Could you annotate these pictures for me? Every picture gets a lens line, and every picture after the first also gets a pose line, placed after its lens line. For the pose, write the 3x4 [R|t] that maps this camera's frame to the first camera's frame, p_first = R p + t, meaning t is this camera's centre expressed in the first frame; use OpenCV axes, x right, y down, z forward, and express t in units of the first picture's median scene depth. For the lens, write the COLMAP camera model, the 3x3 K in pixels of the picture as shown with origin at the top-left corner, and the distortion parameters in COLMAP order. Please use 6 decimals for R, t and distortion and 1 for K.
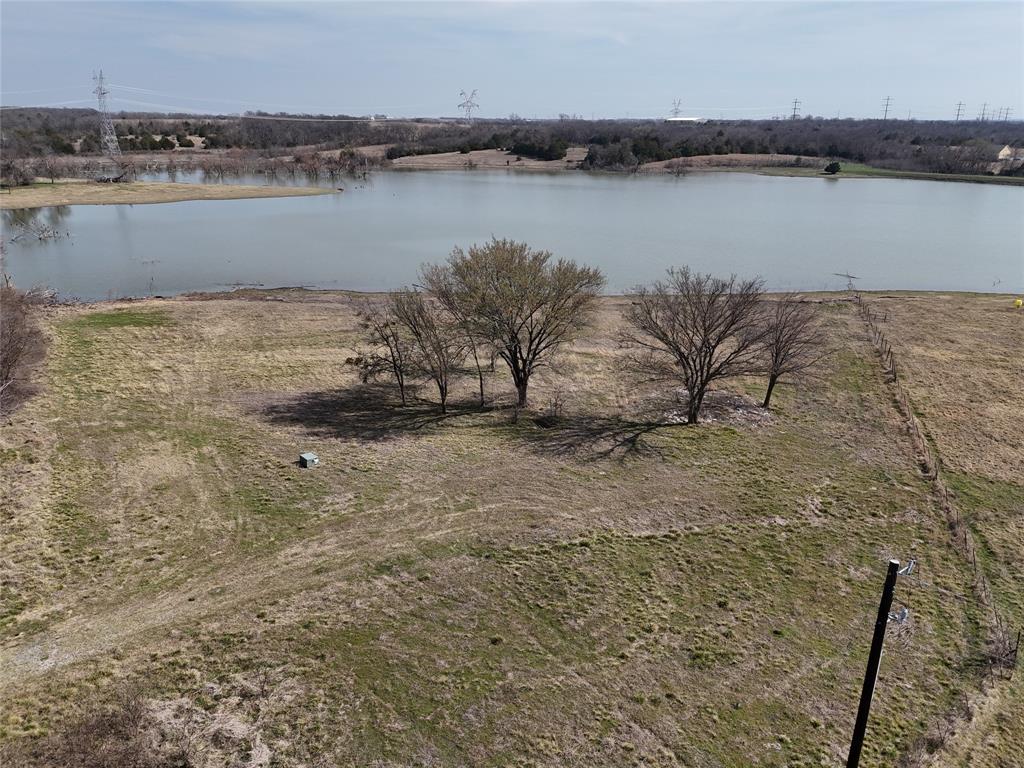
lens RADIAL K [[751.0, 0, 521.5], [0, 751.0, 385.7], [0, 0, 1]] dist [0.073216, -0.065929]
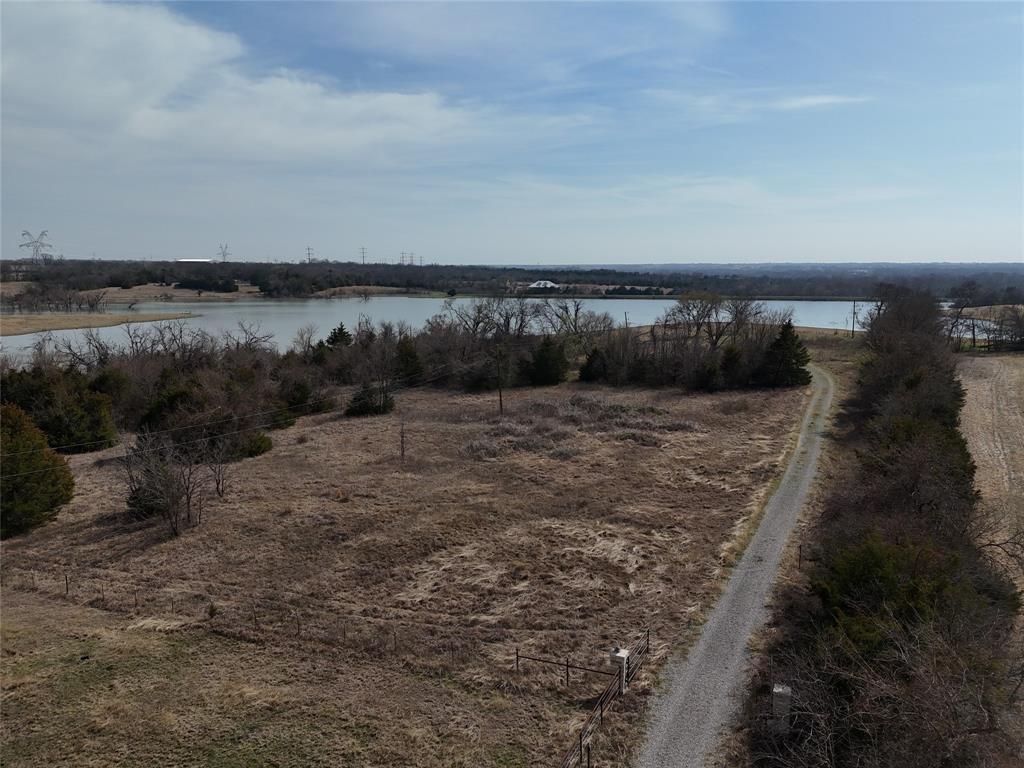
lens RADIAL K [[751.0, 0, 516.0], [0, 751.0, 379.2], [0, 0, 1]] dist [0.073216, -0.065929]
pose [[0.738402, -0.099765, 0.666940, -0.463968], [0.219548, 0.970680, -0.097873, 0.058619], [-0.637621, 0.218695, 0.738655, -0.163604]]
